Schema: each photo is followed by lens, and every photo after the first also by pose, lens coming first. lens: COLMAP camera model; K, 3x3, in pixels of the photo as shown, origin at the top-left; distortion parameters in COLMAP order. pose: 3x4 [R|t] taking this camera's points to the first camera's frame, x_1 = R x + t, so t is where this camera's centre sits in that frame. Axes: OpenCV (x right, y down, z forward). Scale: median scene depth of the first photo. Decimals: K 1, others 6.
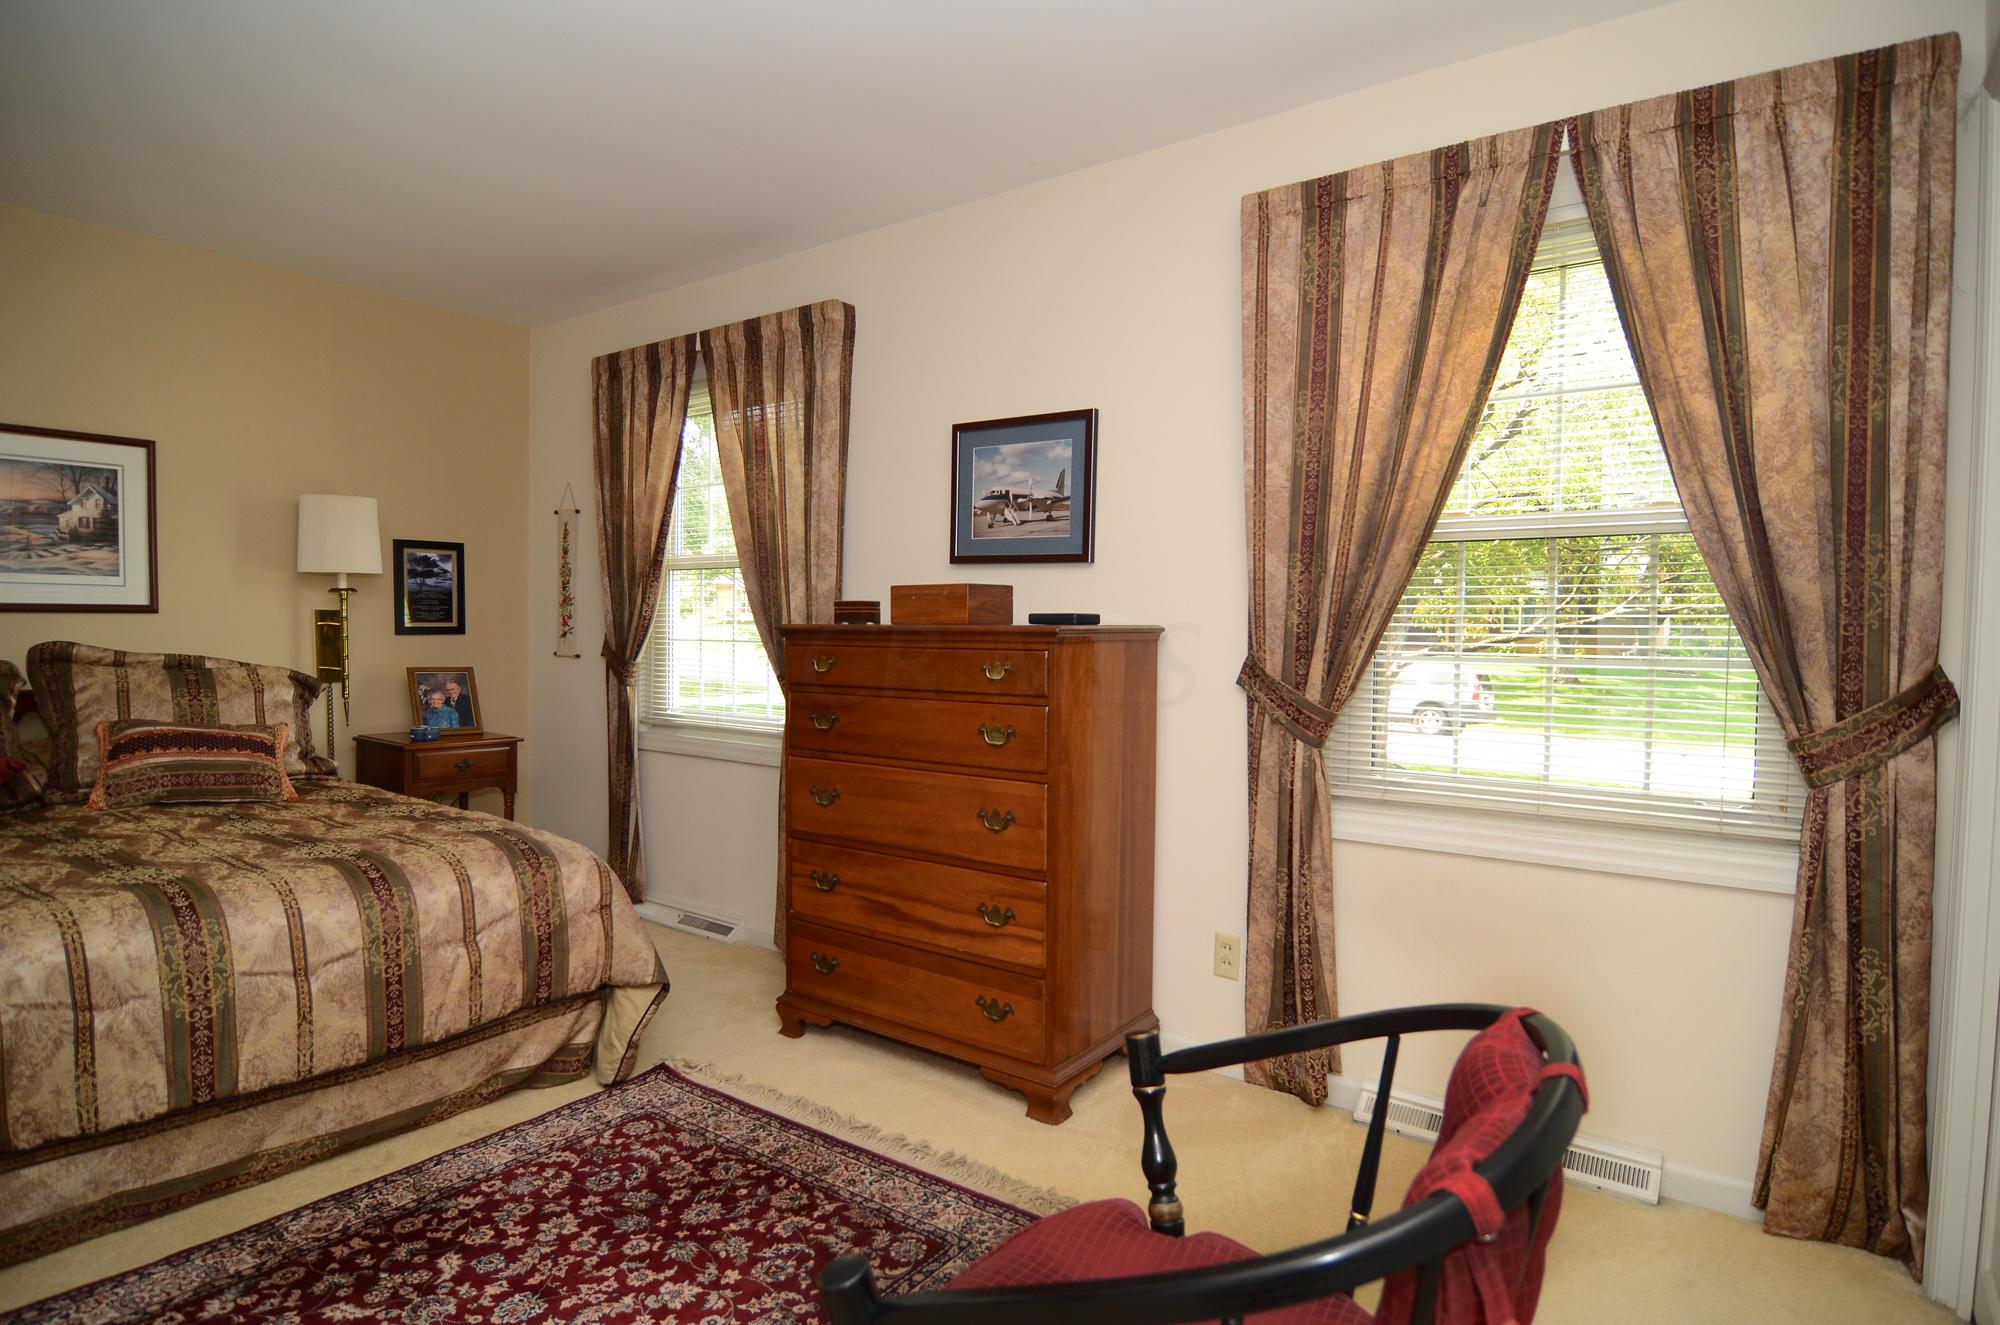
lens RADIAL K [[1081.1, 0, 995.5], [0, 1081.1, 658.9], [0, 0, 1]] dist [-0.042171, -0.000663]
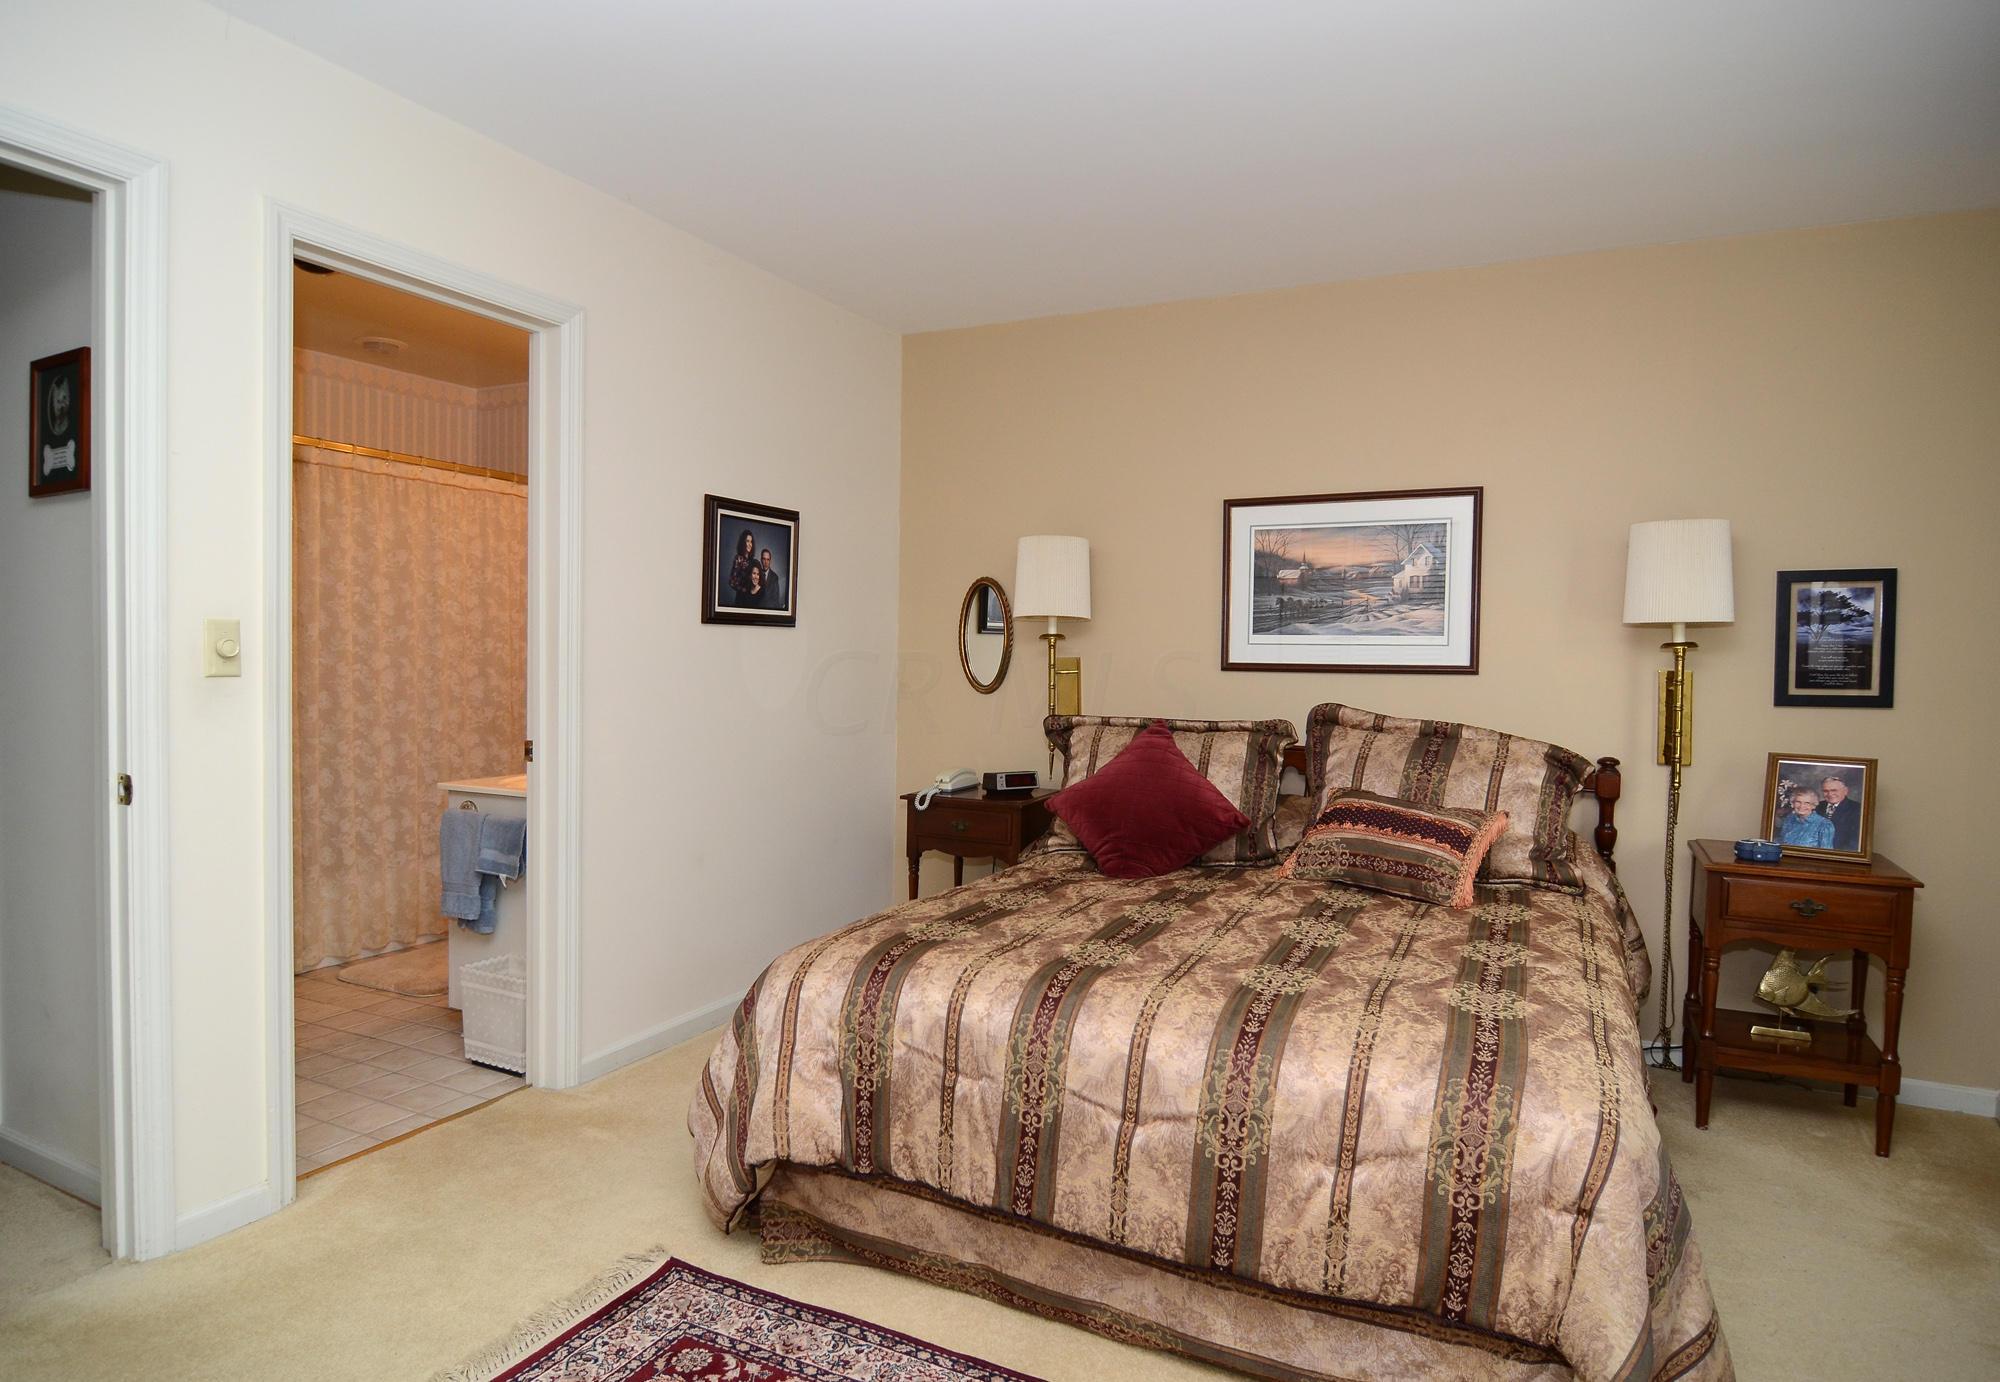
lens RADIAL K [[1148.9, 0, 1004.5], [0, 1148.9, 695.1], [0, 0, 1]] dist [-0.018117, -0.001966]
pose [[0.170474, 0.021418, -0.985129, 0.121498], [-0.039755, 0.999099, 0.014842, -0.025328], [0.984560, 0.036633, 0.171172, 0.447287]]
